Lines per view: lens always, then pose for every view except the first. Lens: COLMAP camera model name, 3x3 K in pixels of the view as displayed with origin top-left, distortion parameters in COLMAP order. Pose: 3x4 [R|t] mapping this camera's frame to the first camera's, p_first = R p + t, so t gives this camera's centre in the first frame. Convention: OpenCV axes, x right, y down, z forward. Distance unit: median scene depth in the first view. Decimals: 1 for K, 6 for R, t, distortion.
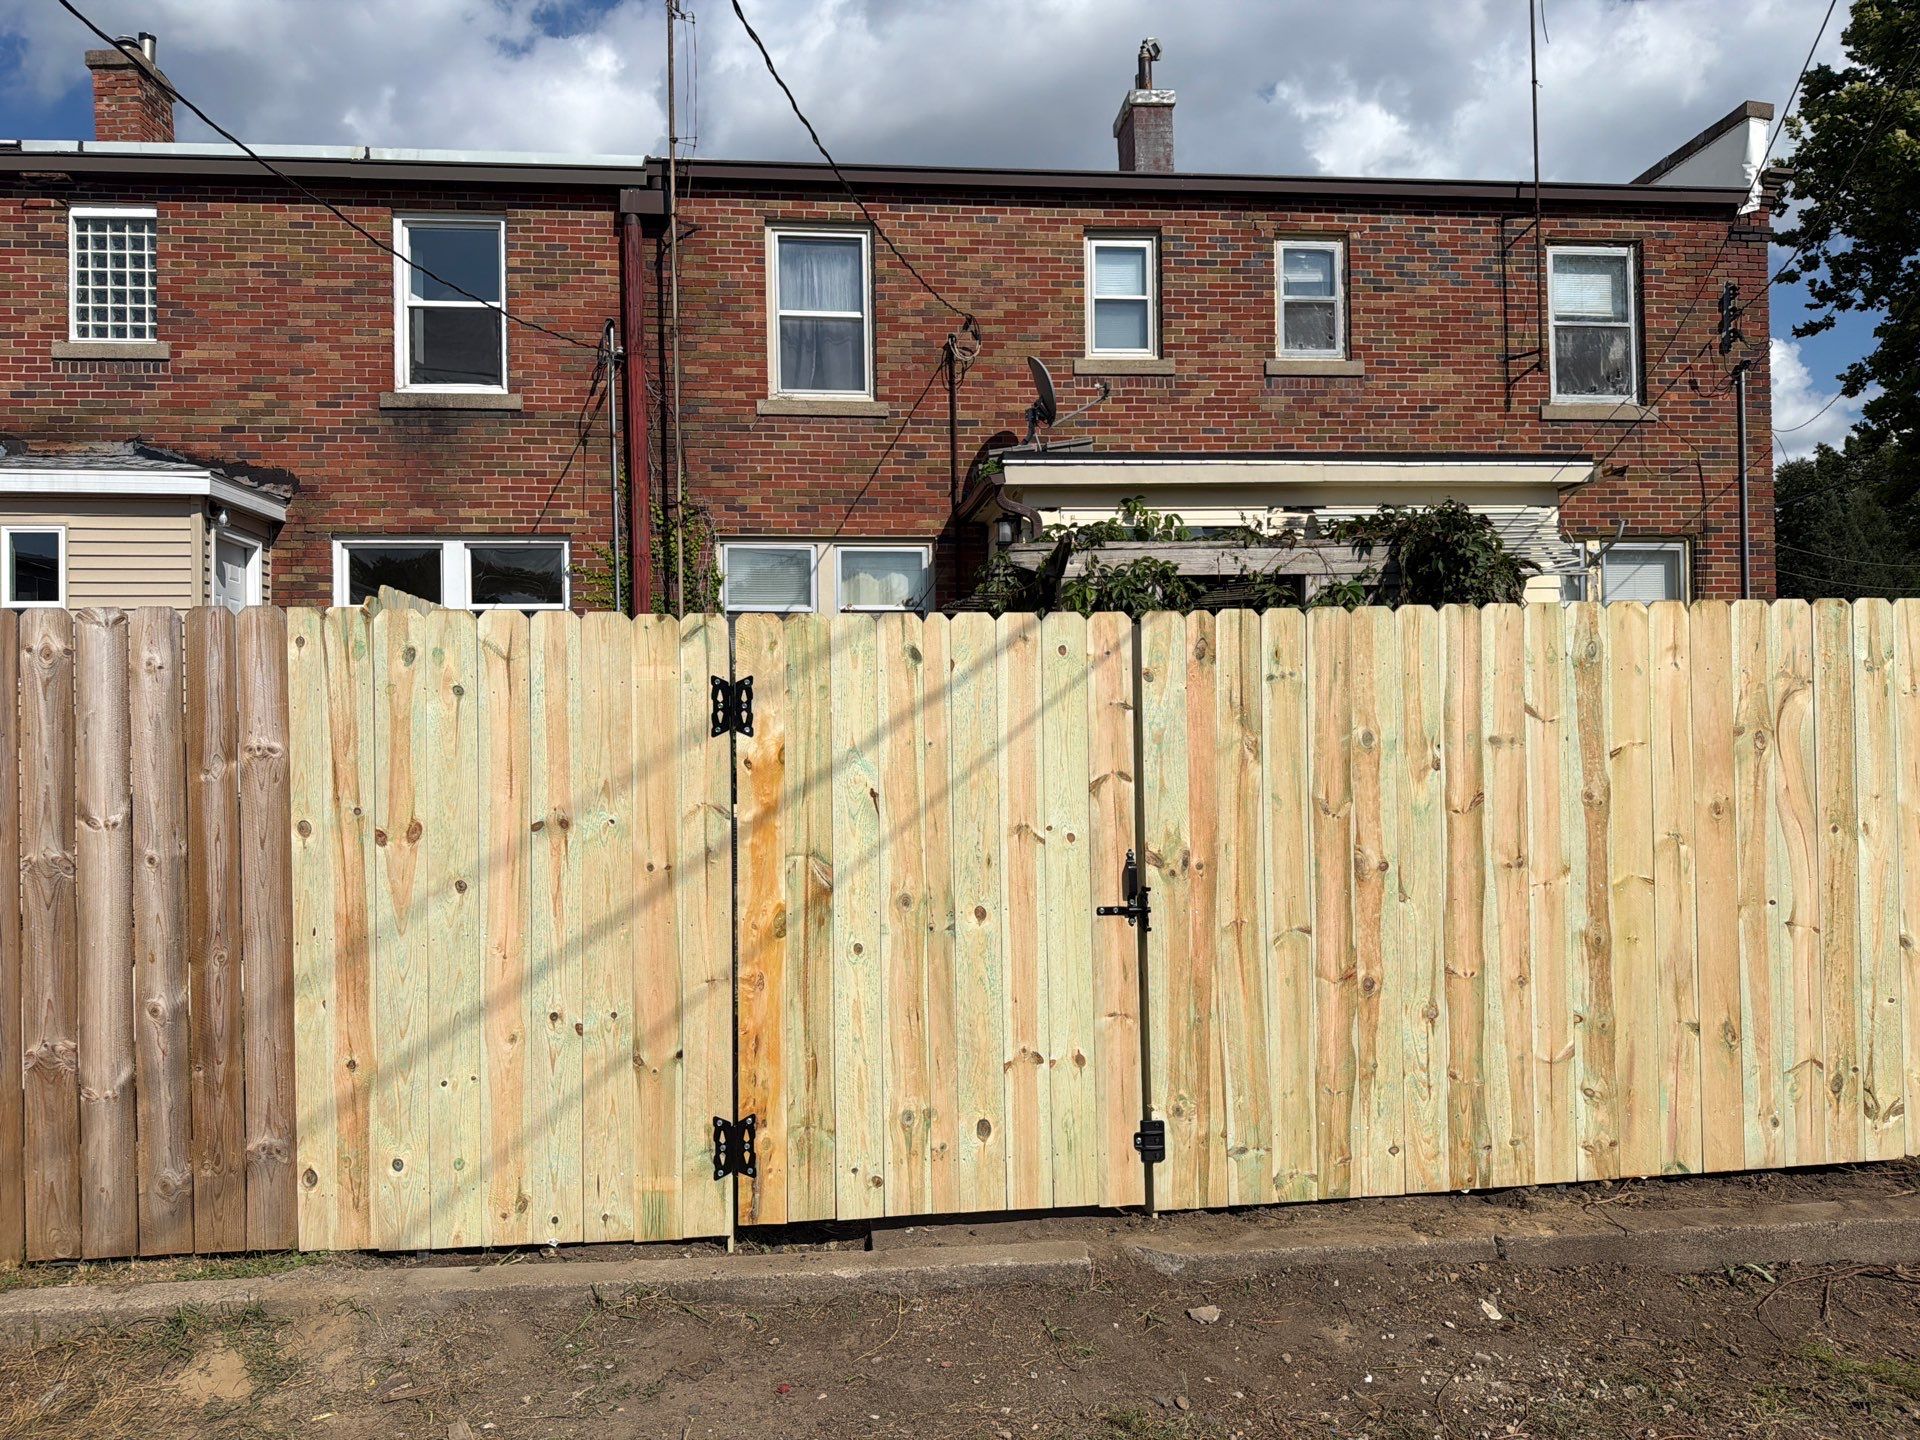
lens RADIAL K [[1330.5, 0, 936.2], [0, 1330.5, 728.2], [0, 0, 1]] dist [0.110520, -0.151100]
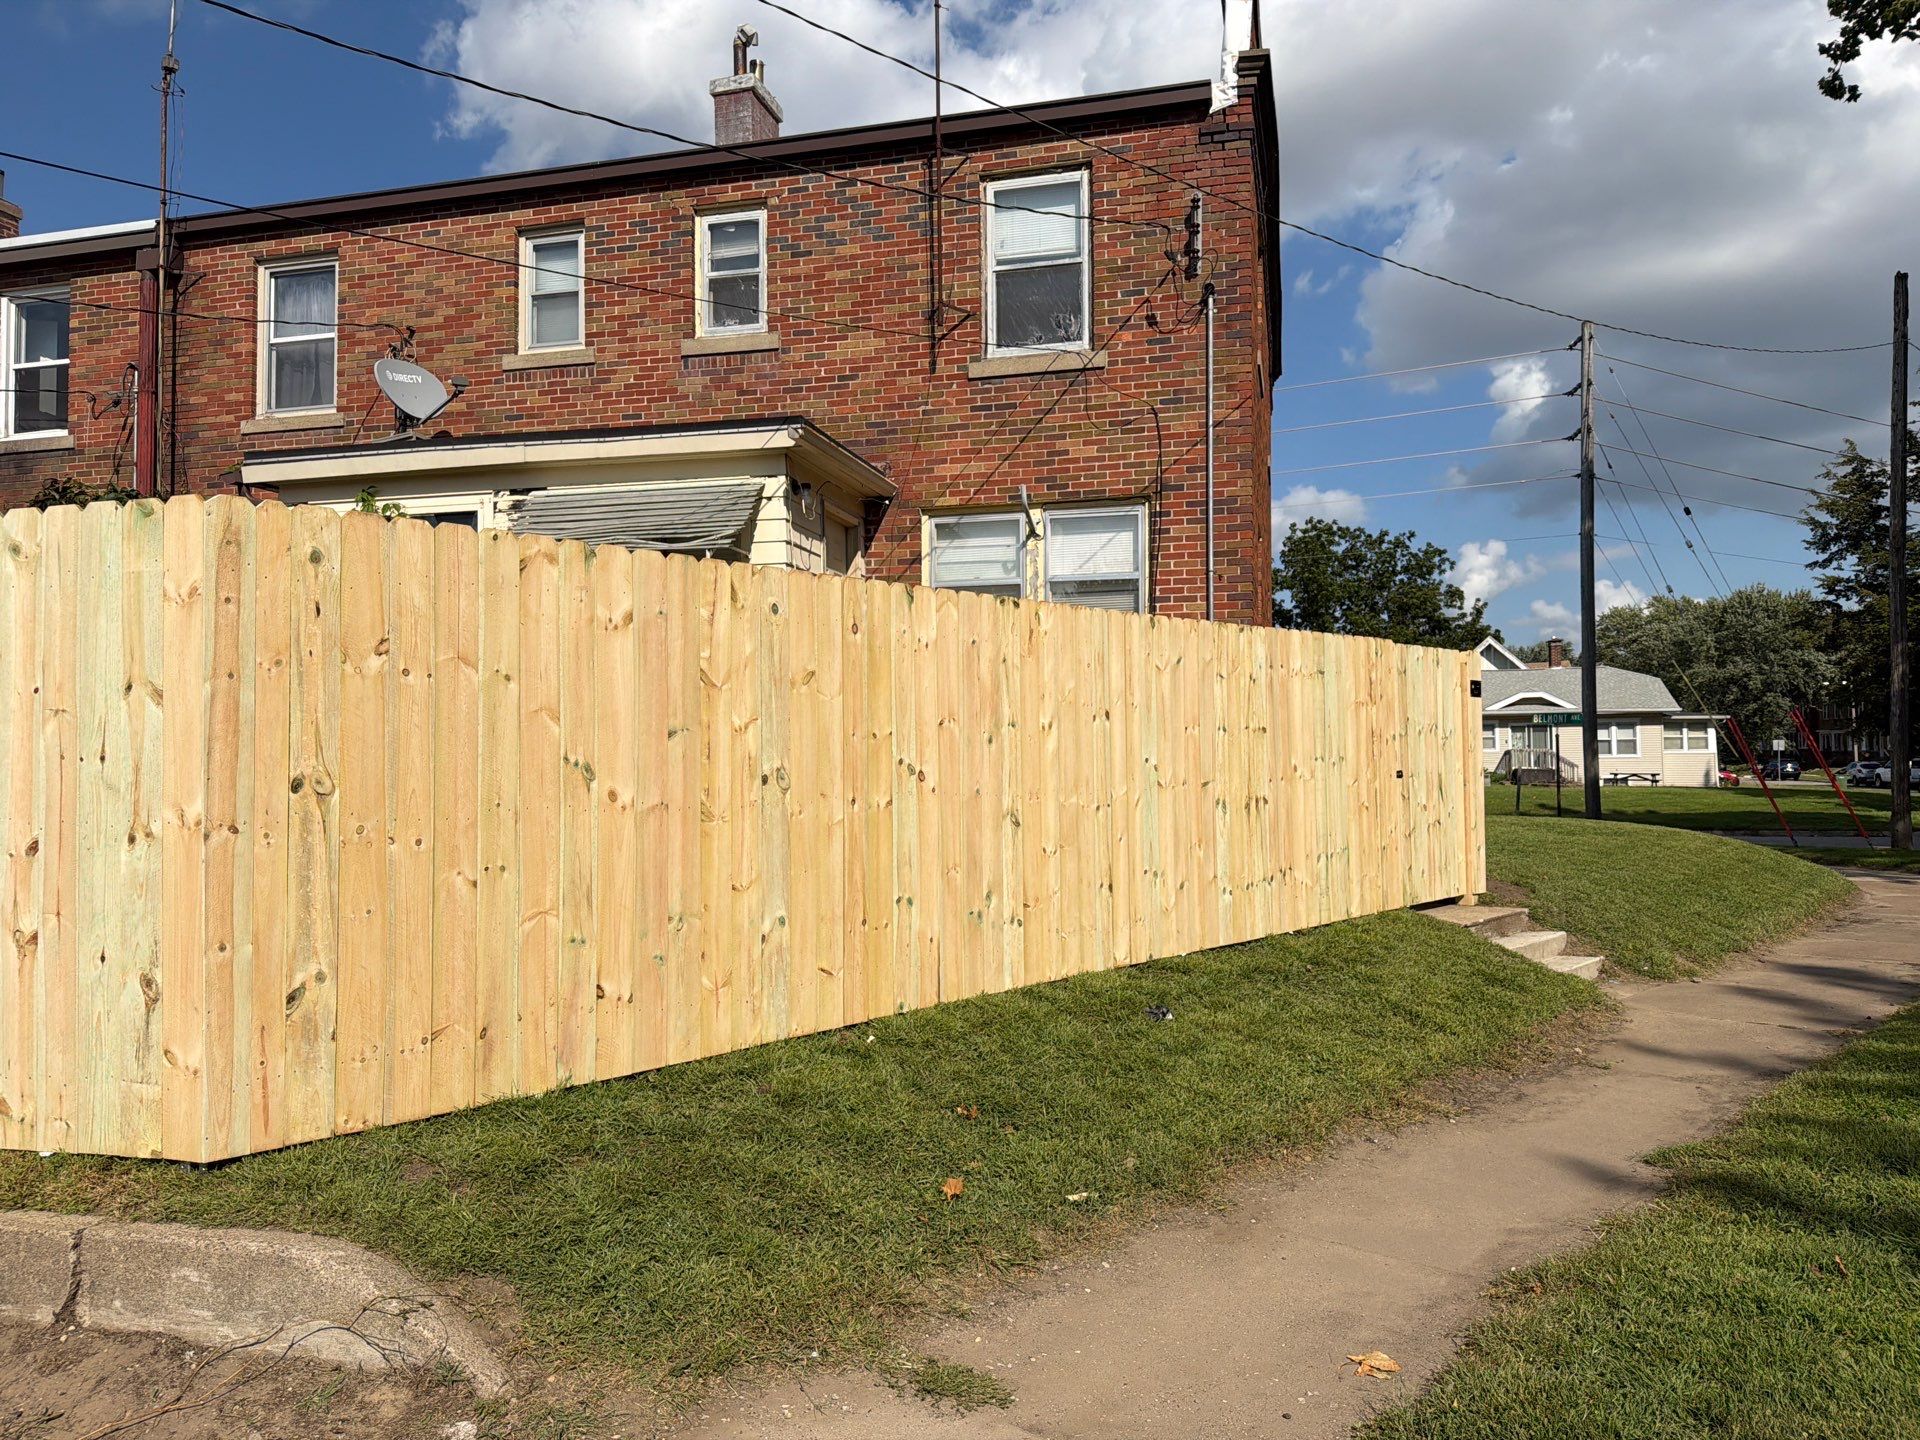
lens RADIAL K [[1333.7, 0, 960.0], [0, 1333.7, 720.0], [0, 0, 1]] dist [0.100715, -0.123638]
pose [[0.936438, -0.005263, -0.350795, 0.793425], [-0.000125, 0.999882, -0.015334, 0.015094], [0.350834, 0.014403, 0.936327, 0.169568]]
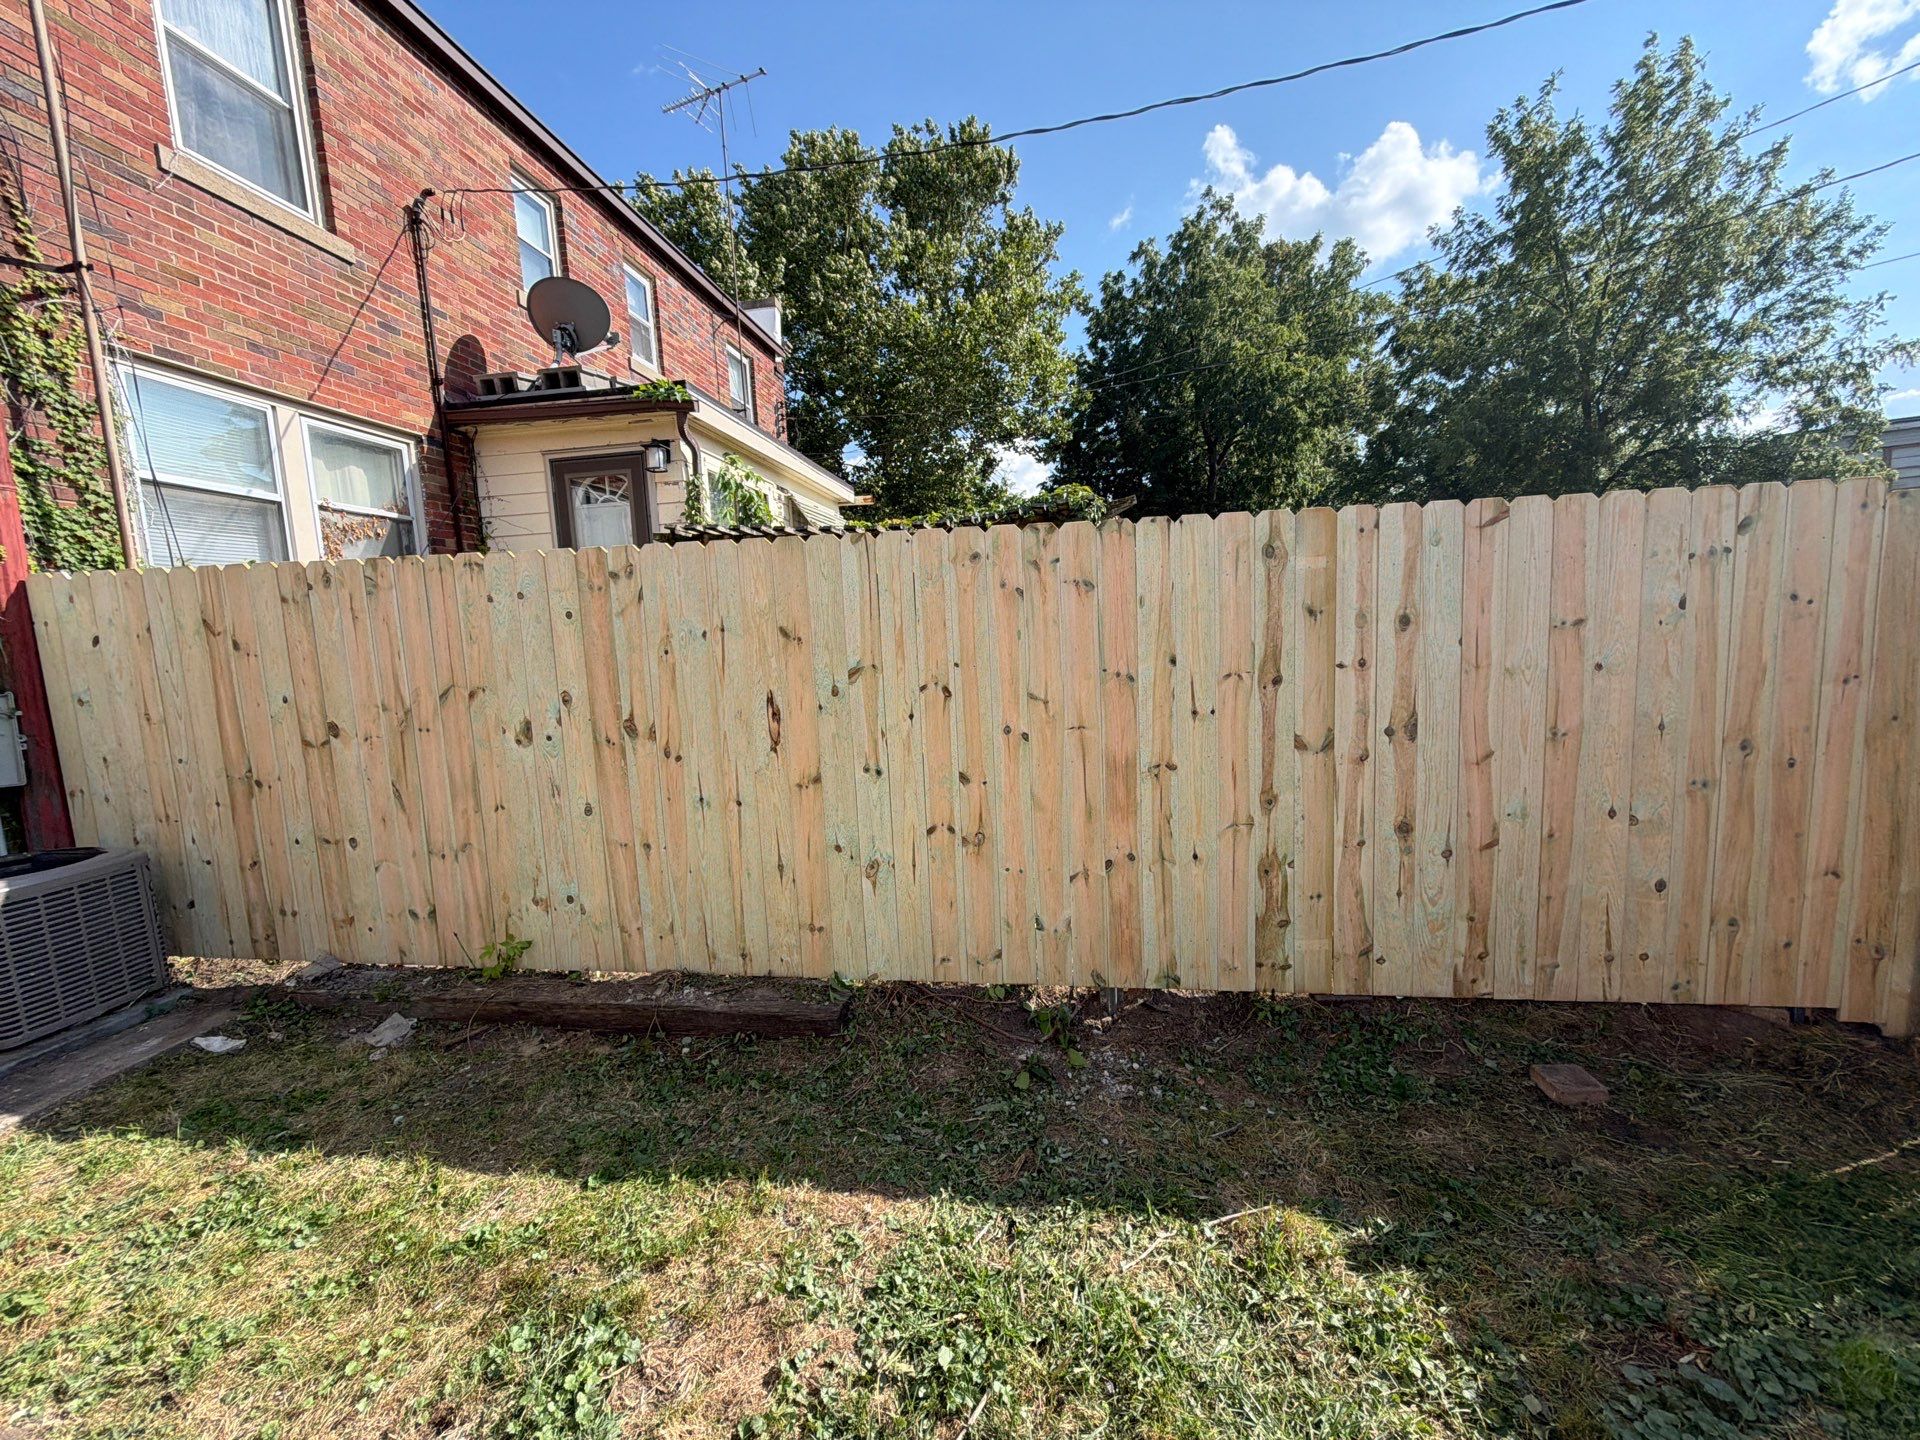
lens RADIAL K [[788.9, 0, 960.0], [0, 788.9, 720.0], [0, 0, 1]] dist [0.000419, -0.000161]
pose [[0.222466, -0.107517, 0.968994, -0.438922], [0.021668, 0.994200, 0.105340, -0.006308], [-0.974700, -0.002439, 0.223506, 0.542381]]
